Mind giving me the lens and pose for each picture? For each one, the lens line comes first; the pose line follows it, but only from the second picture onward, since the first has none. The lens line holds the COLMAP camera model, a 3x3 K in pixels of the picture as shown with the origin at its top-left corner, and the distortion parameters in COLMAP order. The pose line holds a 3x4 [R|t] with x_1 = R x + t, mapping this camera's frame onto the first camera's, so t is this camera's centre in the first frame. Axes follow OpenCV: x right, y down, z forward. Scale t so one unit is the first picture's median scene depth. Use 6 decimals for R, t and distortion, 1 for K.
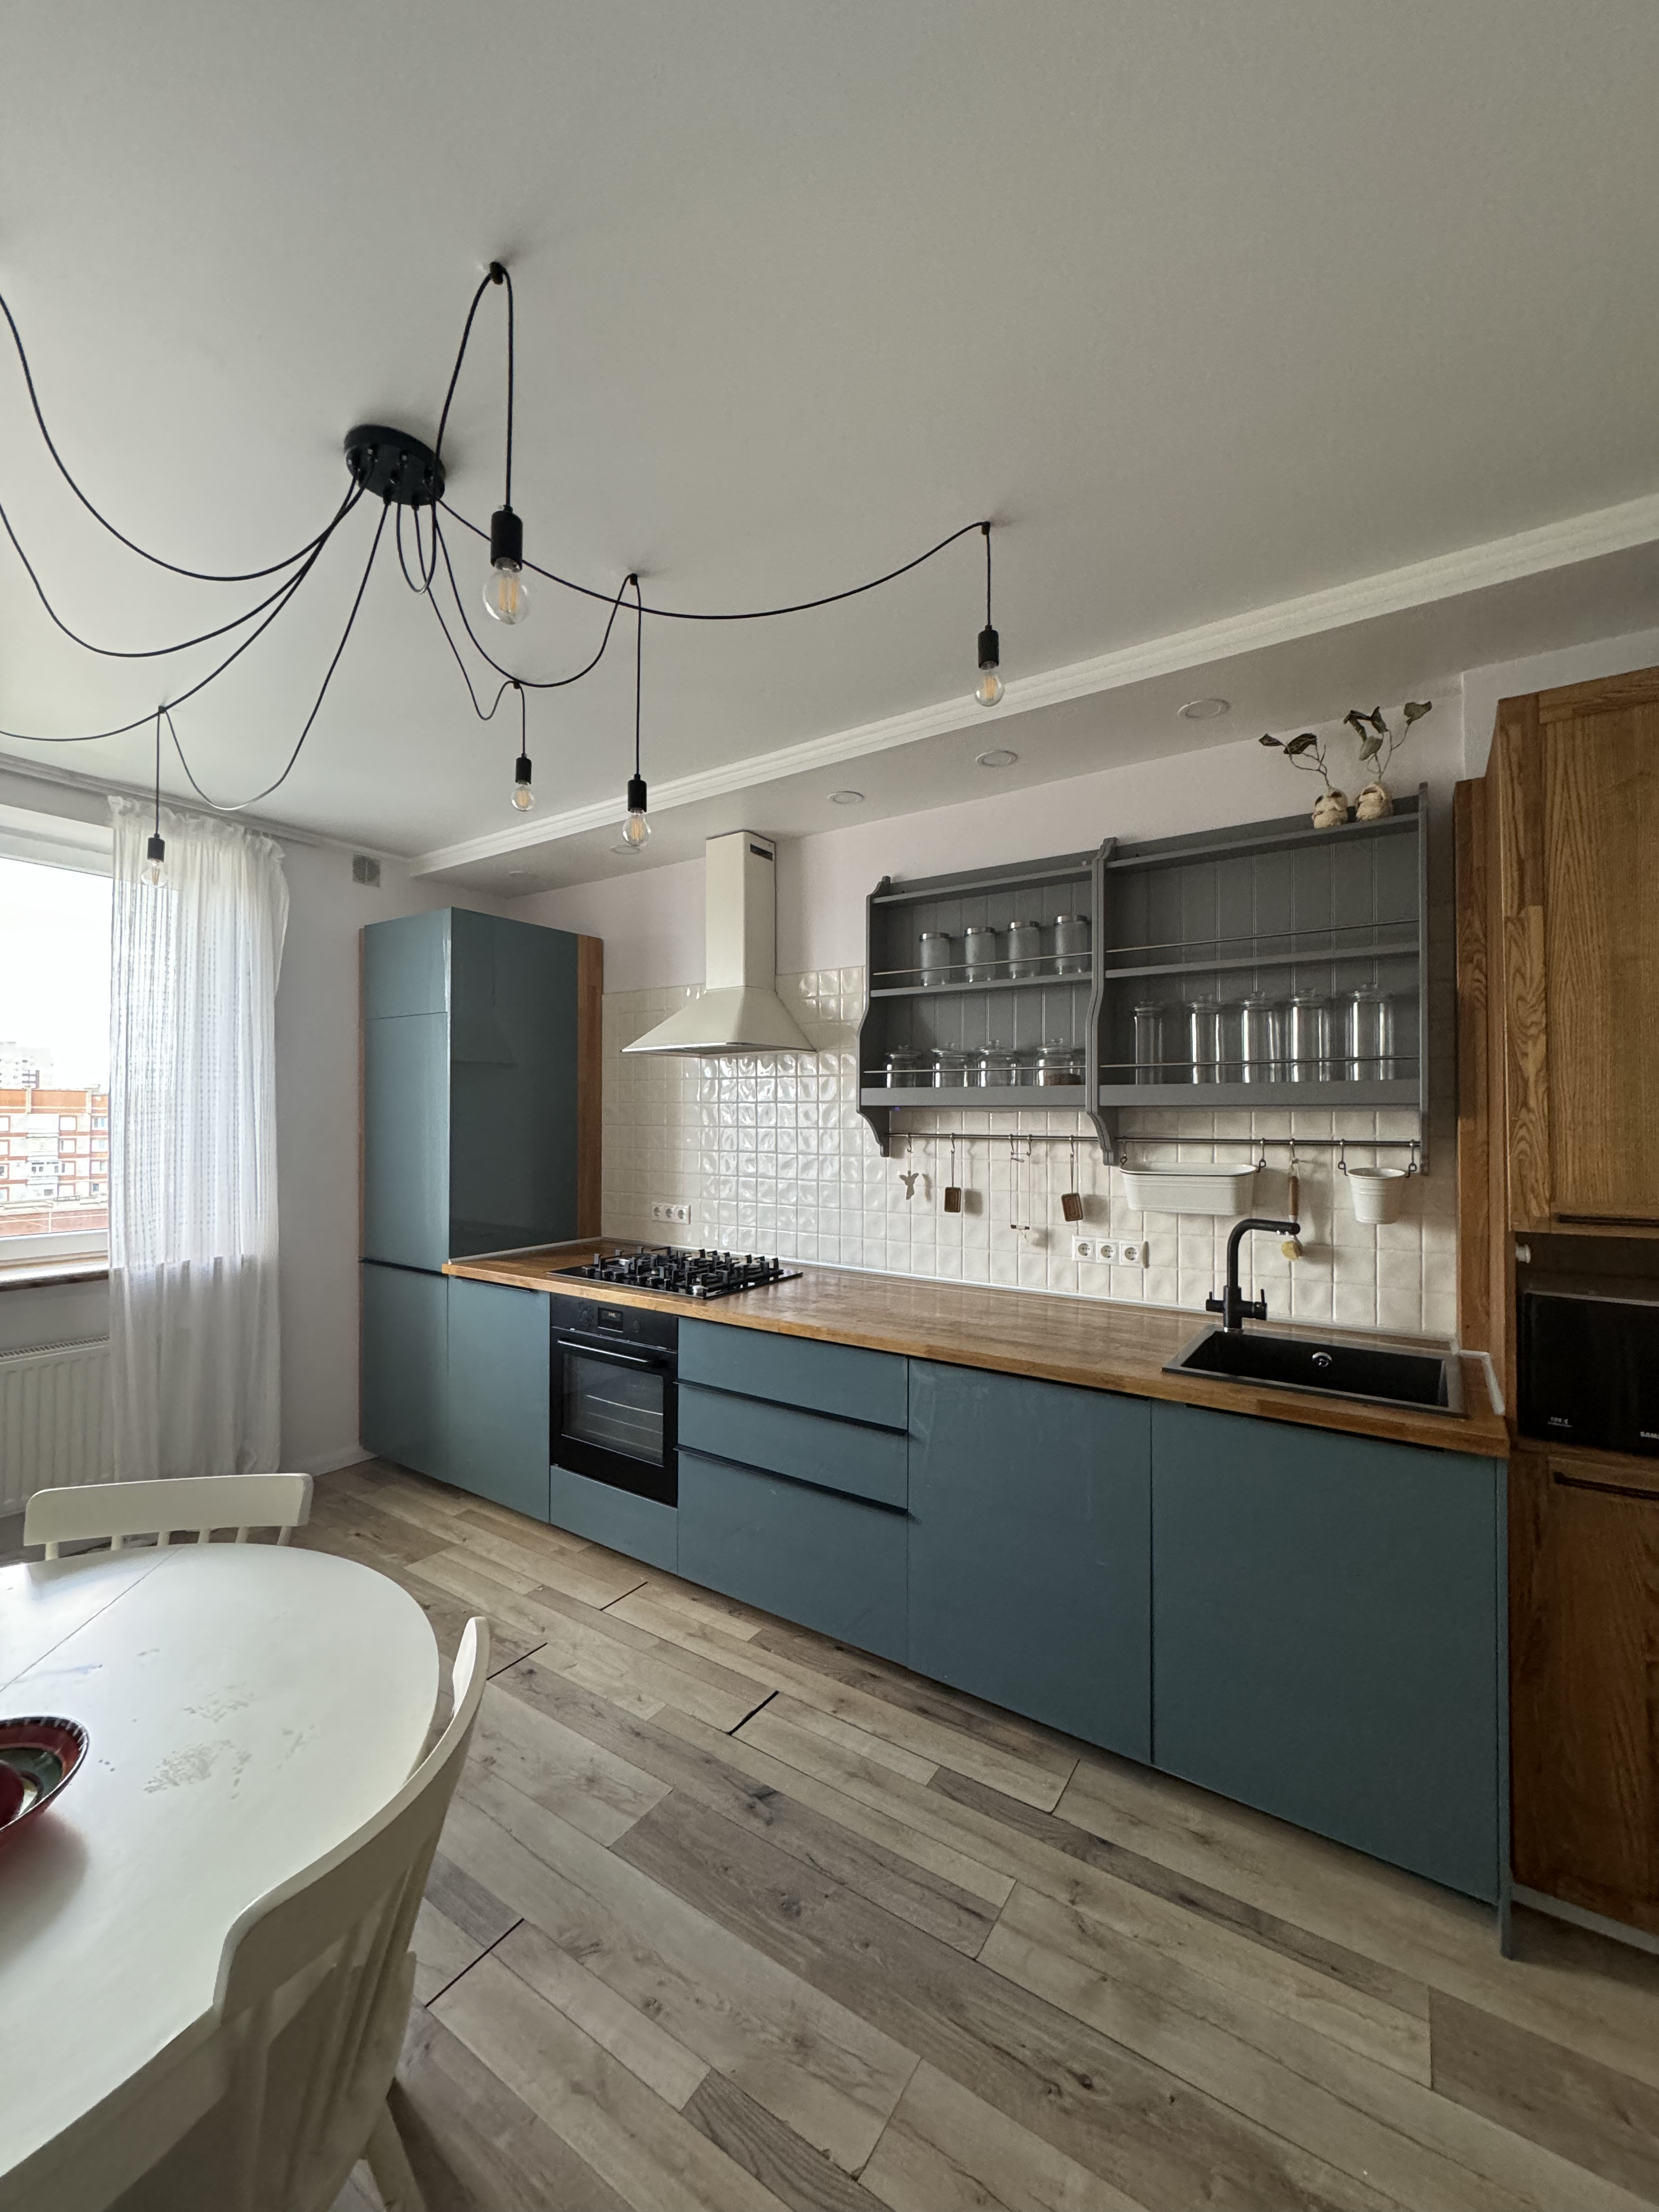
lens RADIAL K [[883.1, 0, 831.9], [0, 883.1, 1108.6], [0, 0, 1]] dist [-0.001710, 0.000575]
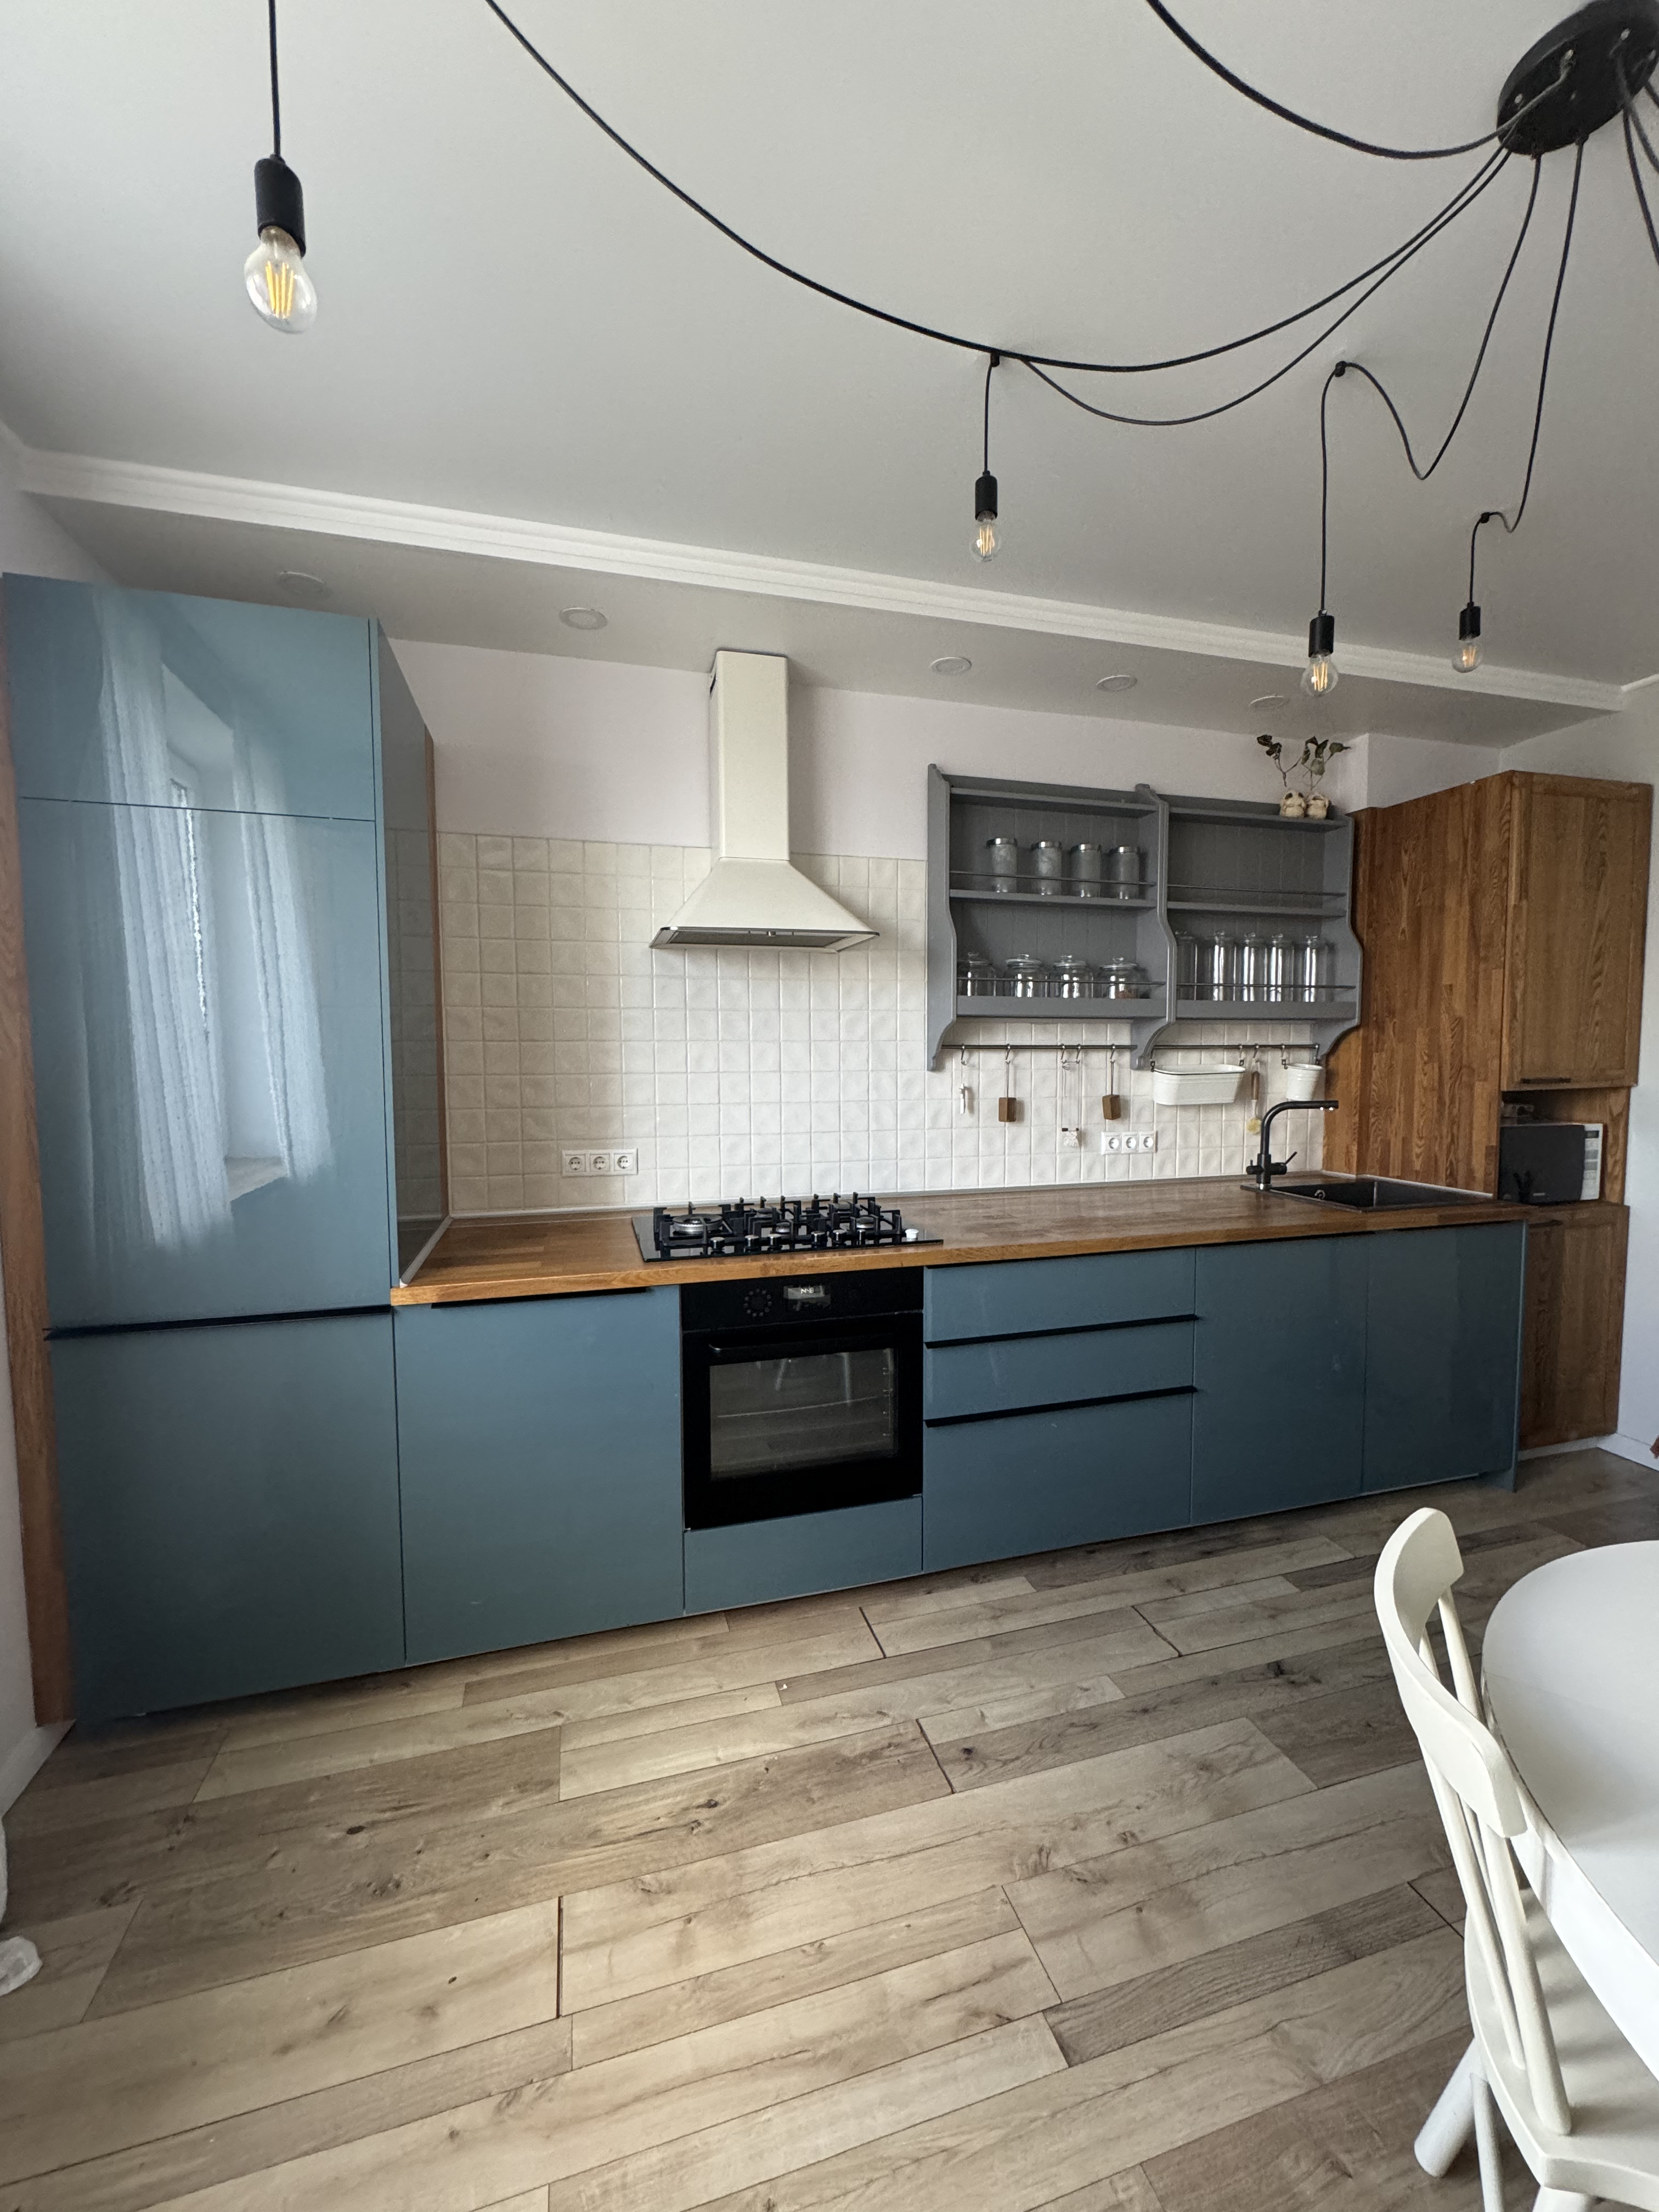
lens RADIAL K [[883.1, 0, 830.0], [0, 883.1, 1108.7], [0, 0, 1]] dist [-0.001710, 0.000575]
pose [[0.641905, -0.056663, 0.764687, -0.845743], [-0.000315, 0.997246, 0.074160, 0.029298], [-0.766784, -0.047844, 0.640120, 0.554980]]
